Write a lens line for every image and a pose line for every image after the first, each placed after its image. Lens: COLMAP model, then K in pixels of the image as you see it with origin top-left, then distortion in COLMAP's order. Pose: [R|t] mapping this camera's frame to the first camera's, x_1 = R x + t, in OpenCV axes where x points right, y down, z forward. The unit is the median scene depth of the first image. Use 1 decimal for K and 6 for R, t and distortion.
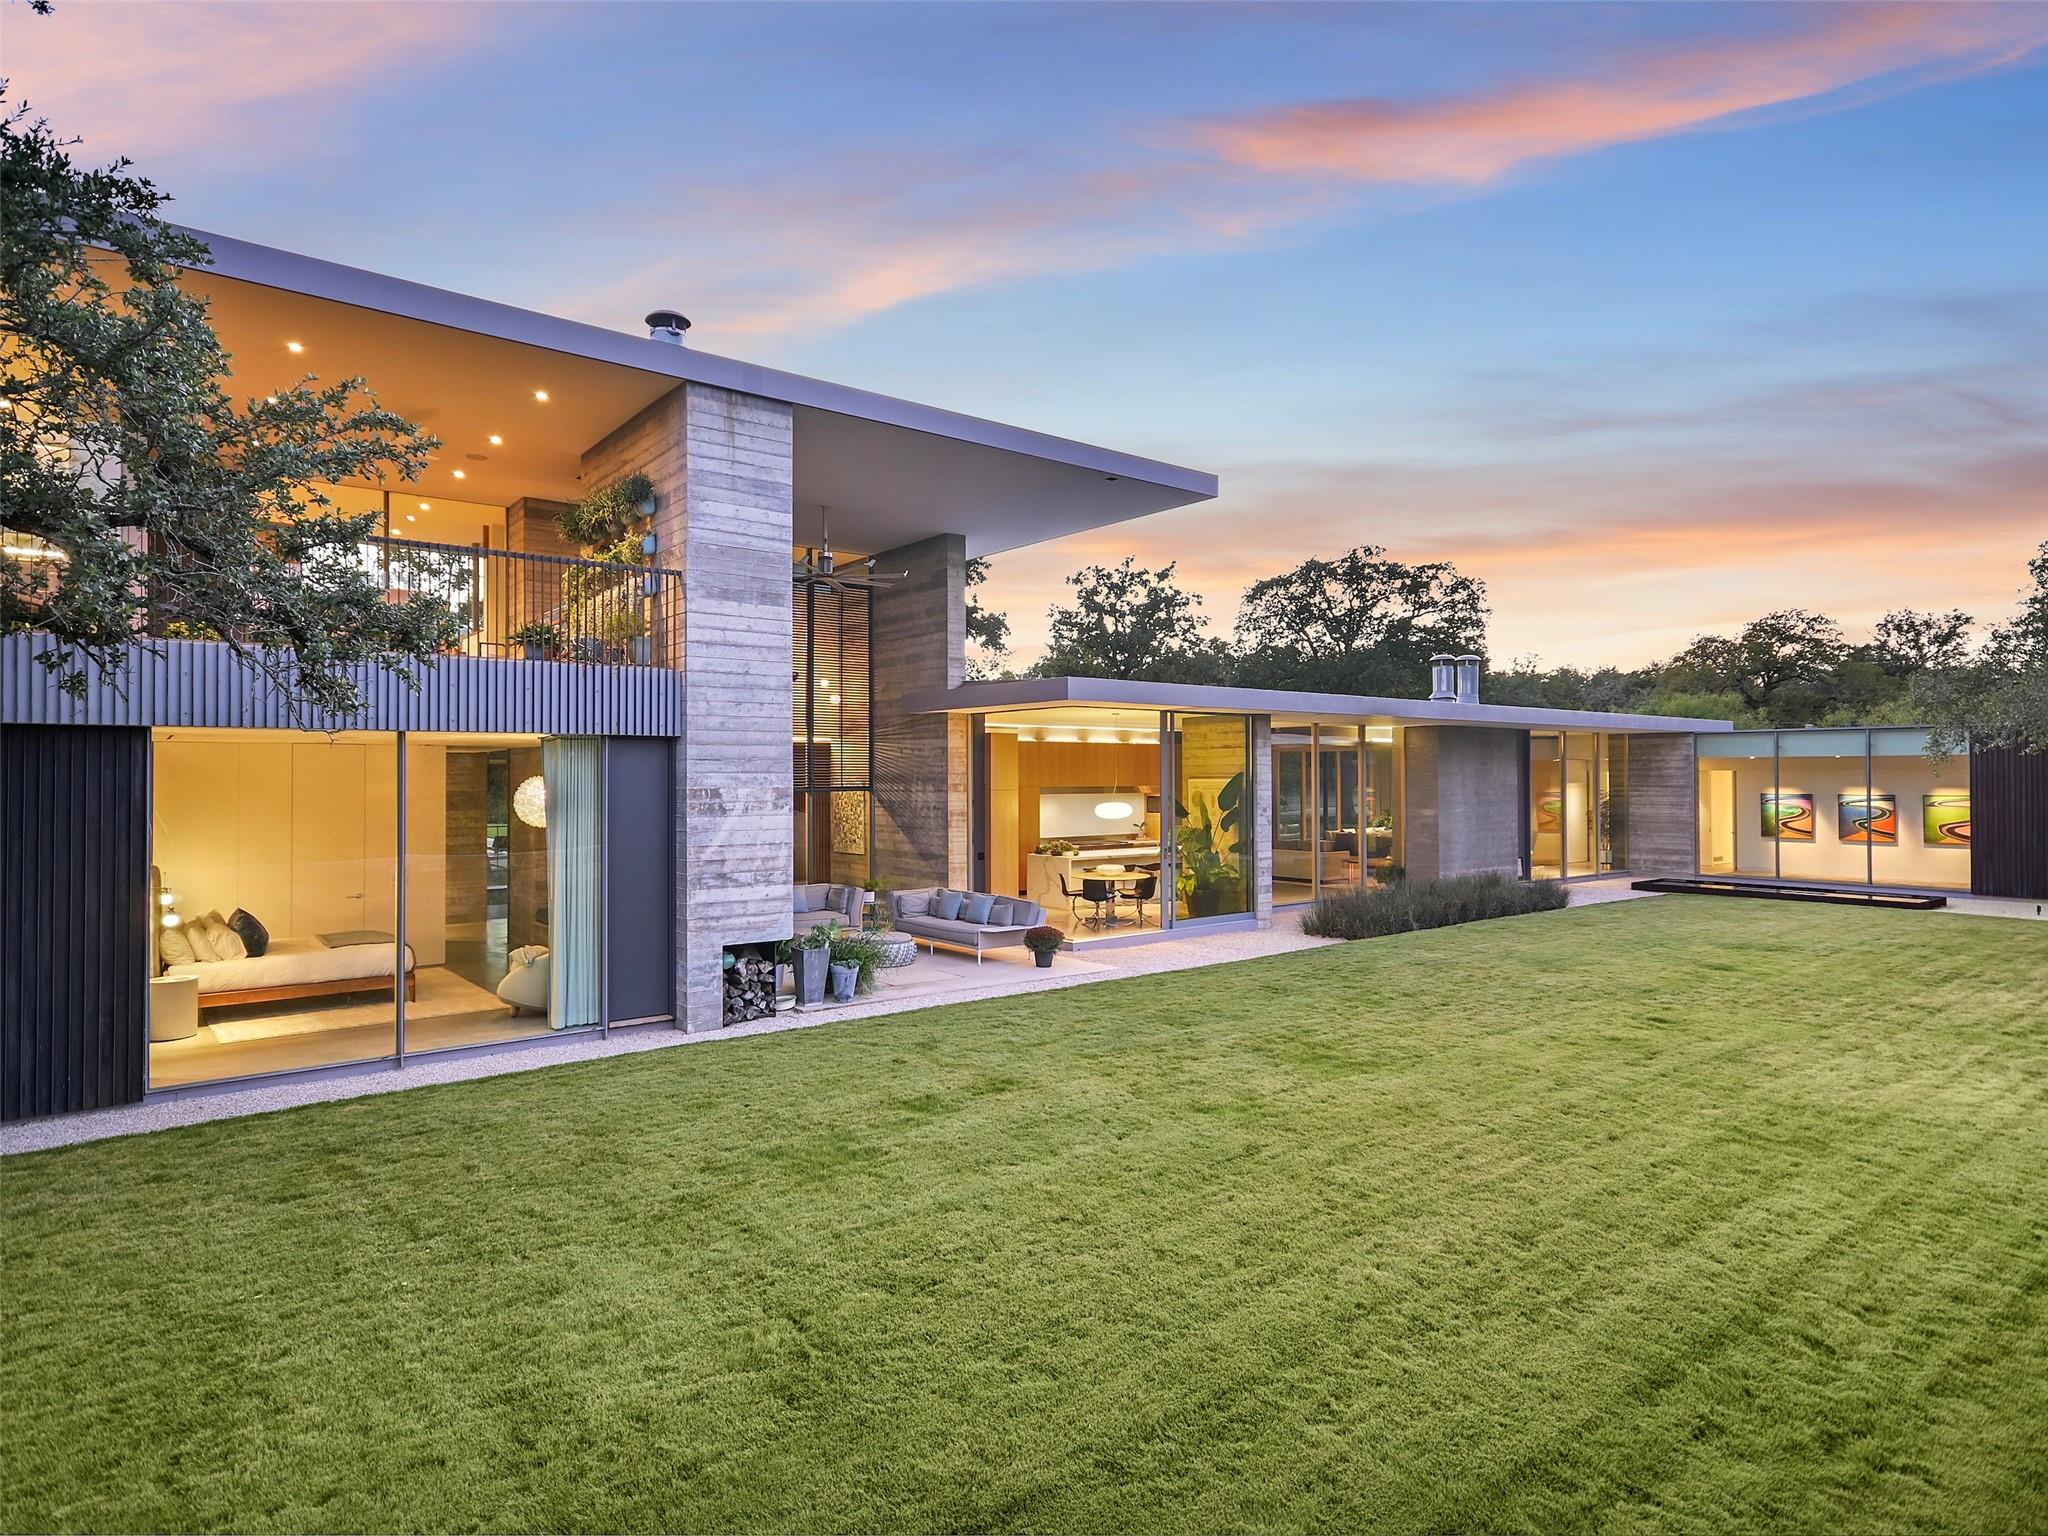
lens RADIAL K [[1150.2, 0, 1028.5], [0, 1150.2, 770.8], [0, 0, 1]] dist [-0.001894, 0.001399]
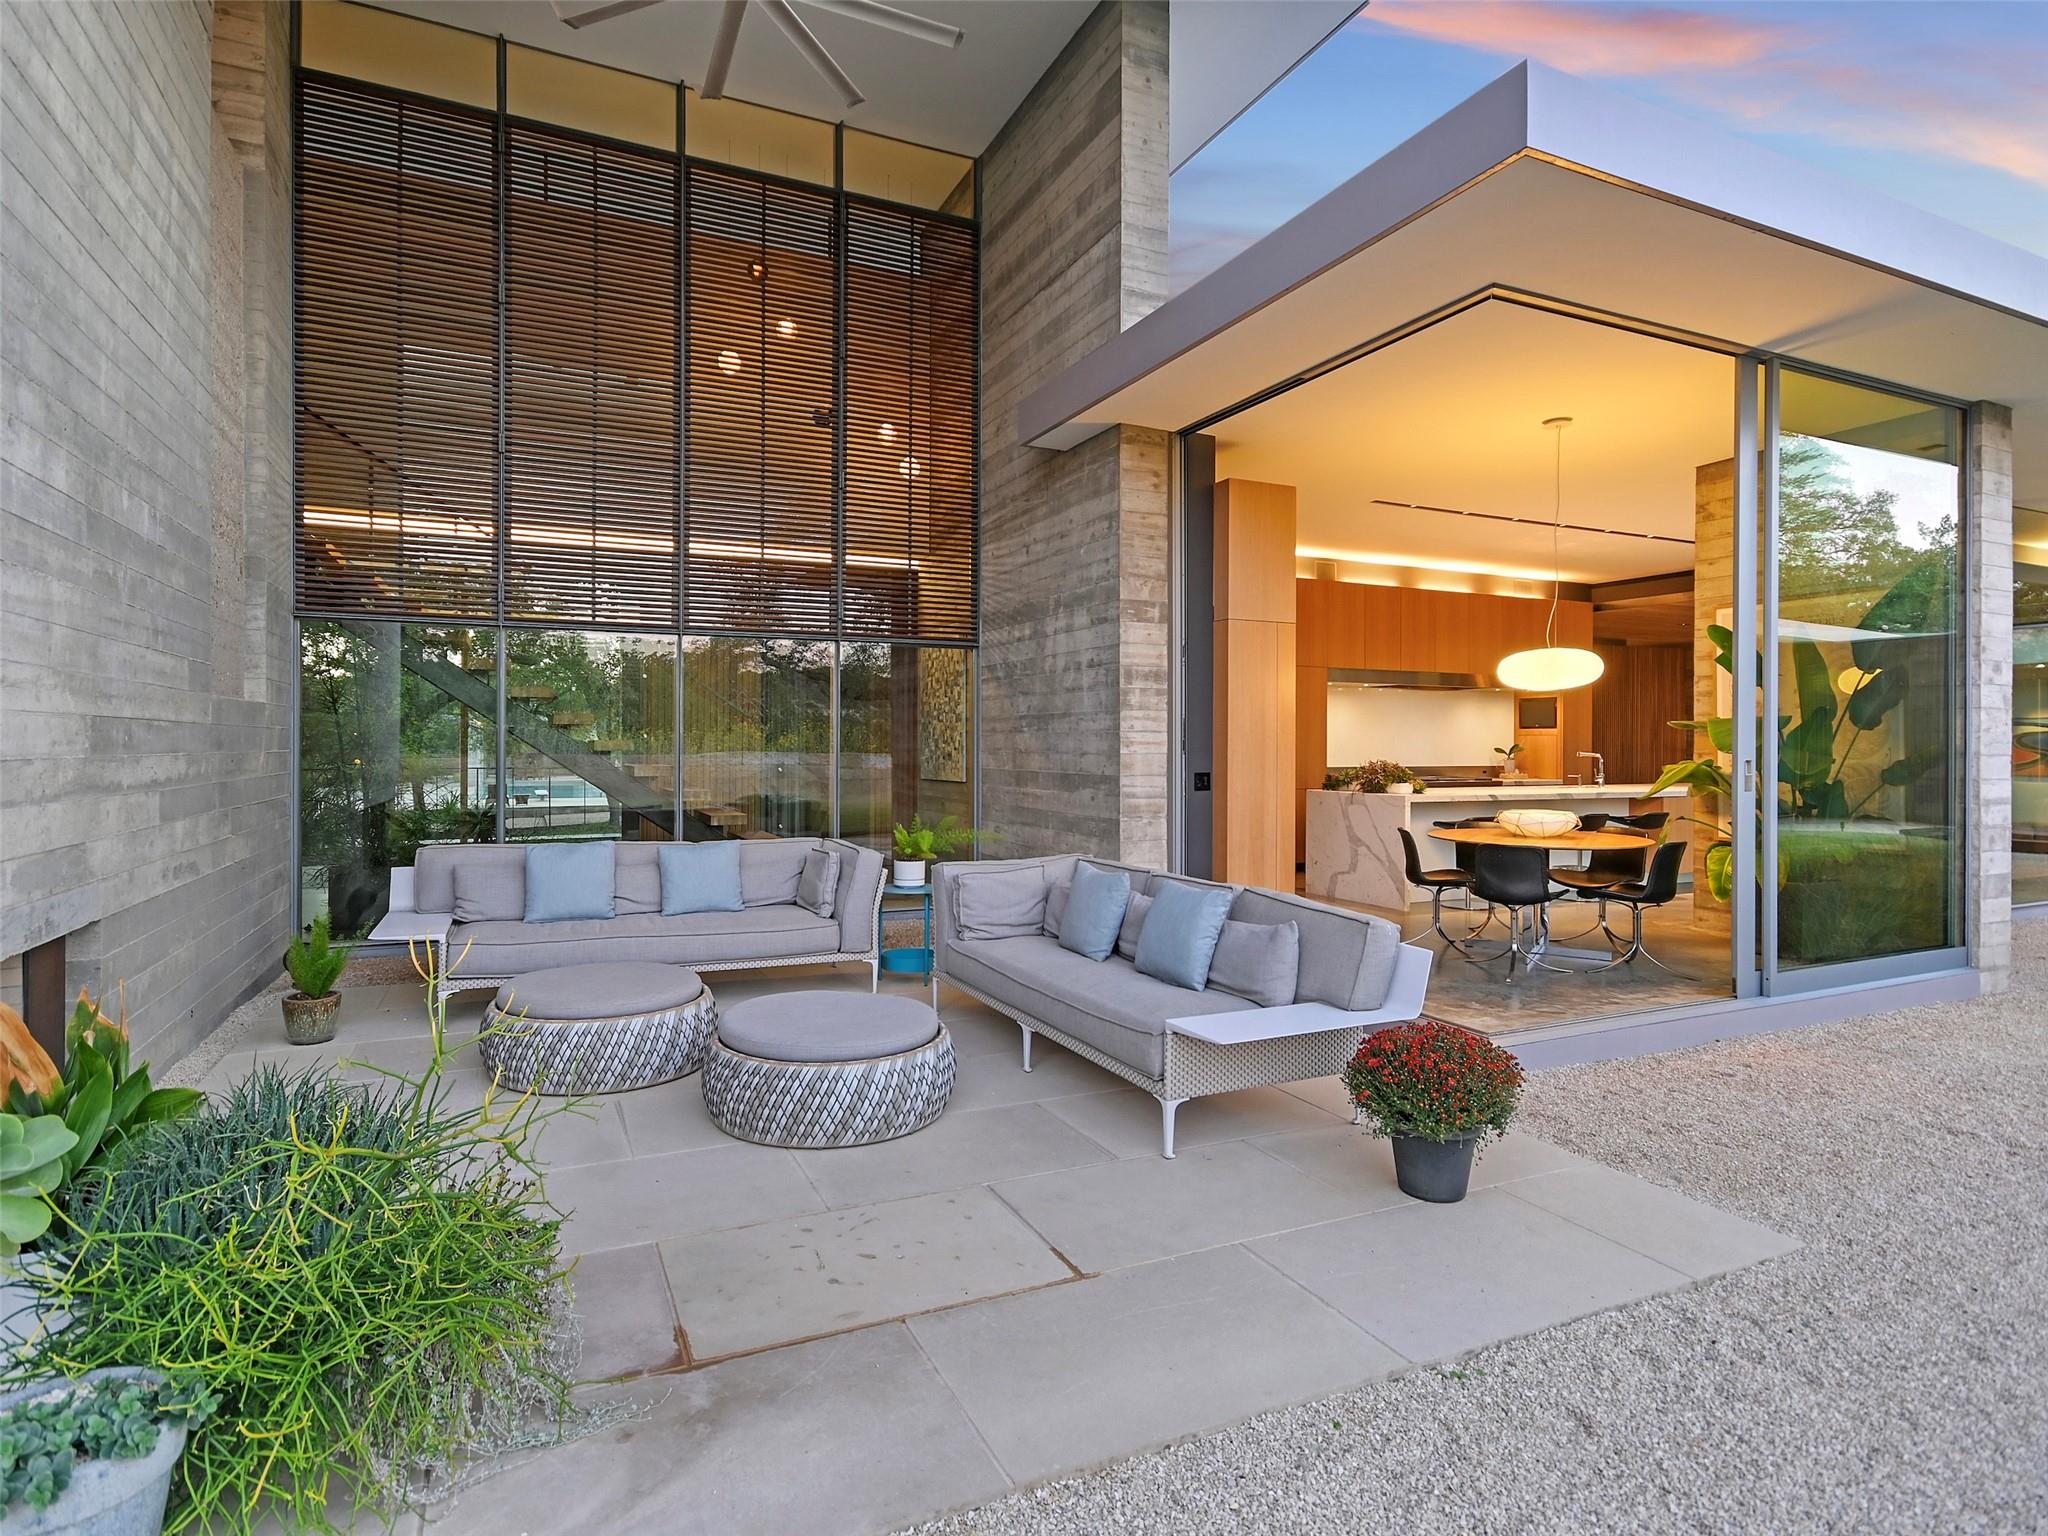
lens RADIAL K [[1049.8, 0, 1004.1], [0, 1049.8, 751.0], [0, 0, 1]] dist [0.008184, -0.002186]
pose [[0.967032, 0.003962, -0.254625, -0.014468], [-0.001277, 0.999942, 0.010708, 0.057884], [0.254653, -0.010030, 0.966981, 0.604133]]
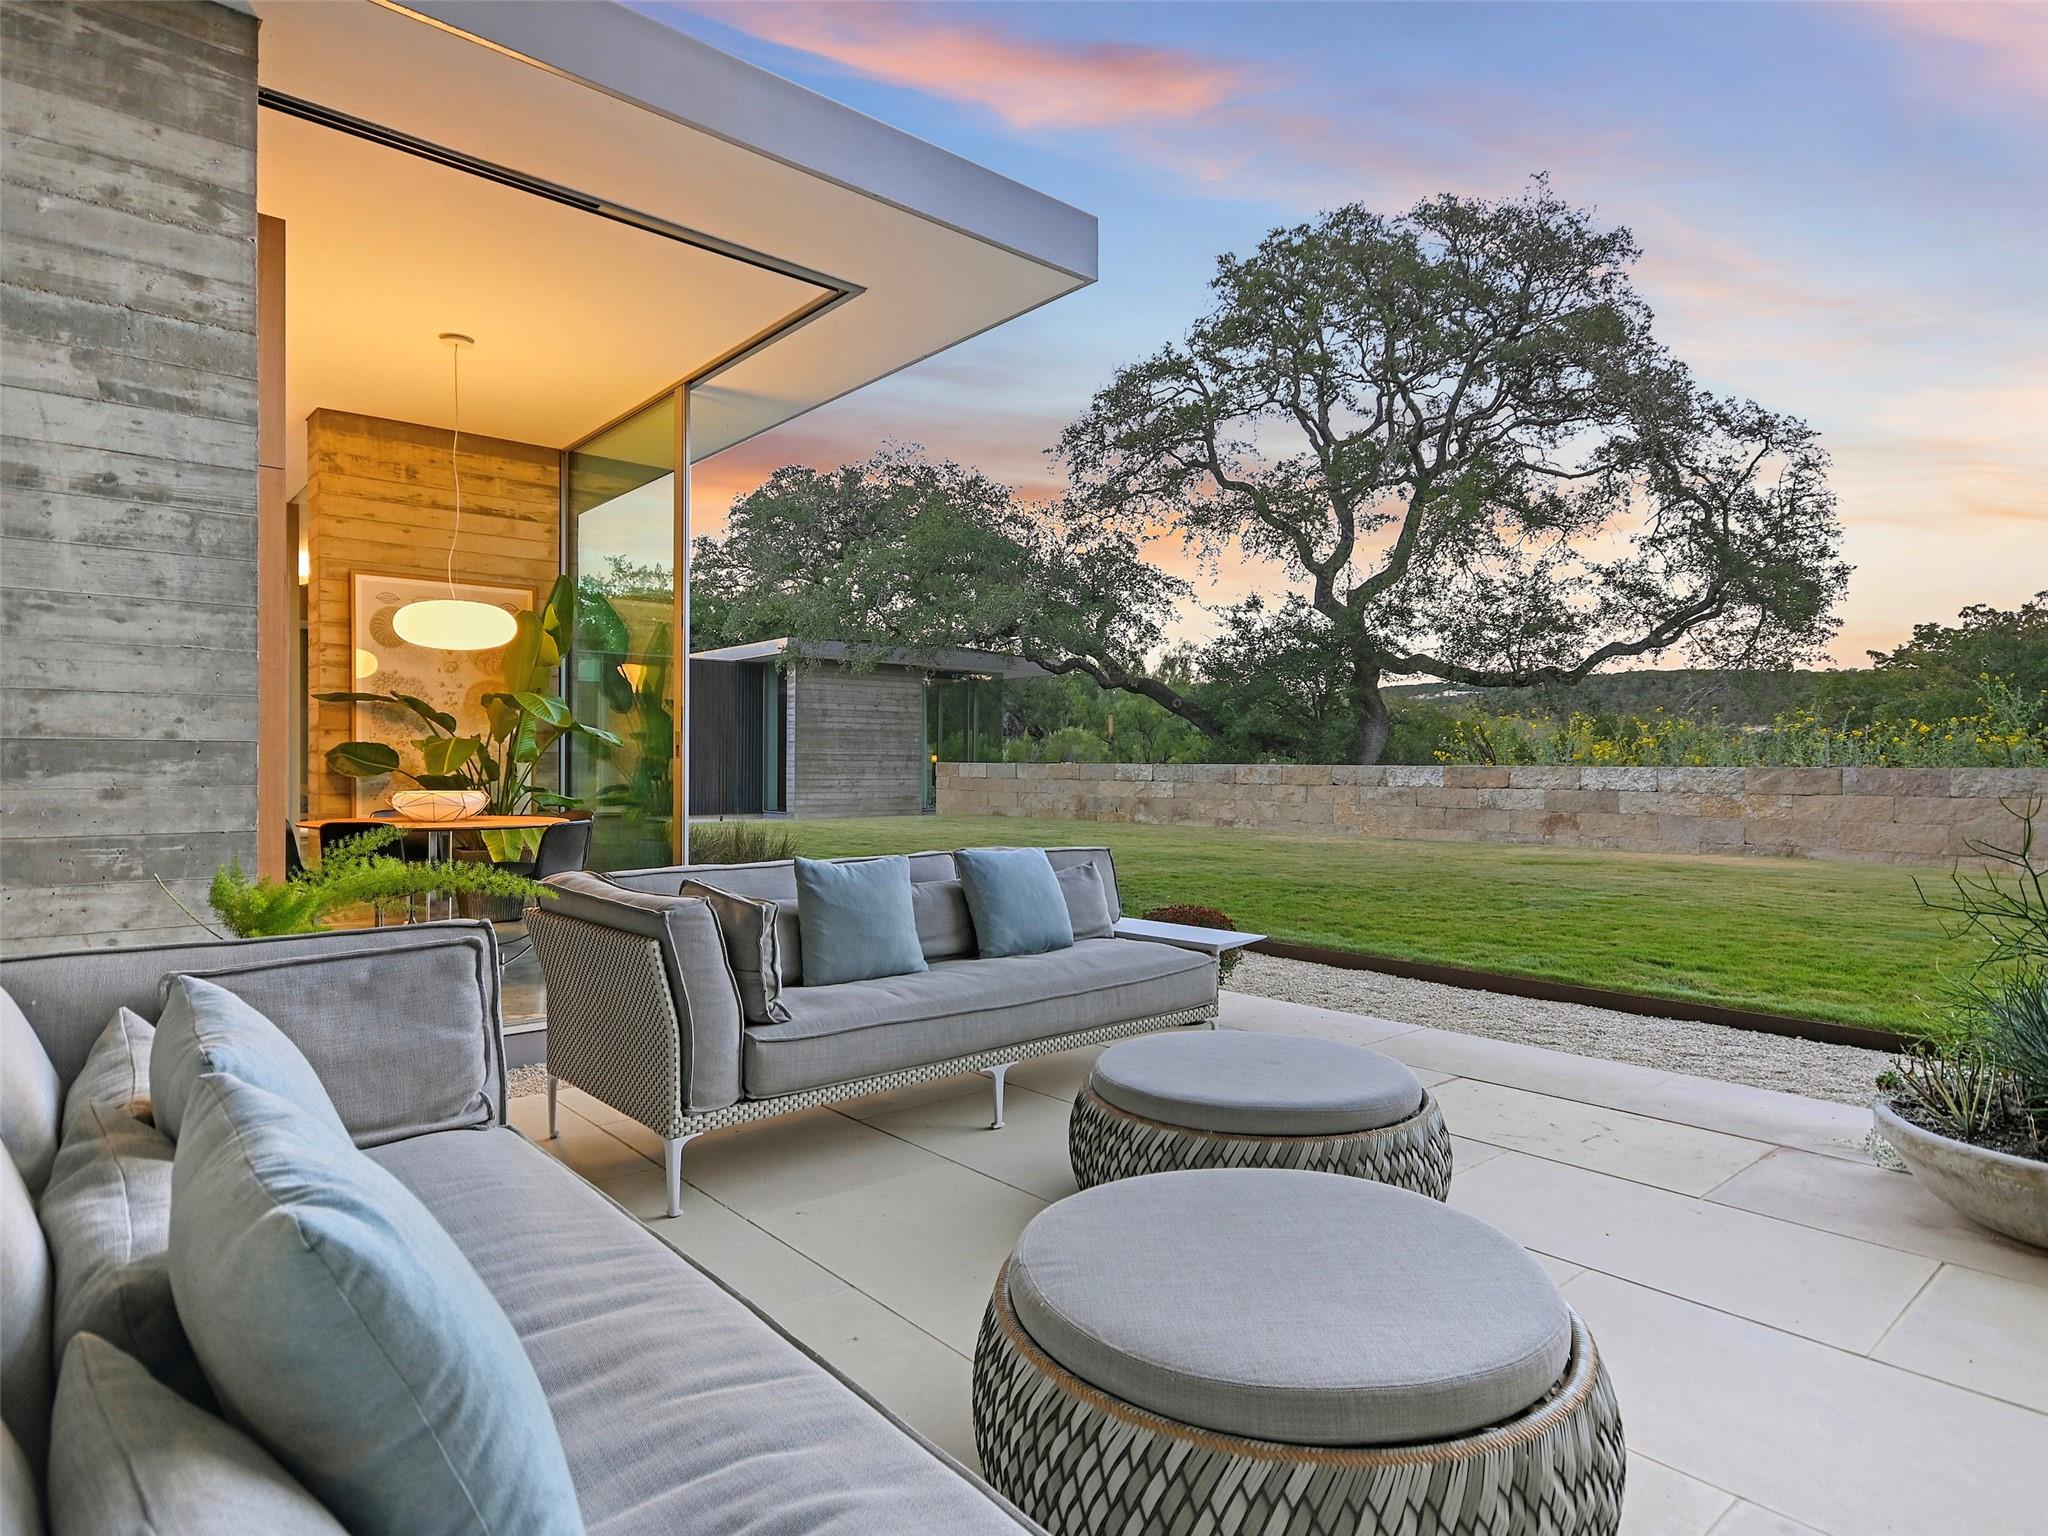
lens RADIAL K [[1150.2, 0, 1014.8], [0, 1150.2, 766.6], [0, 0, 1]] dist [-0.001894, 0.001399]
pose [[-0.012776, -0.001238, 0.999918, -0.261296], [-0.020538, 0.999789, 0.000976, 0.071280], [-0.999707, -0.020524, -0.012799, 0.836388]]
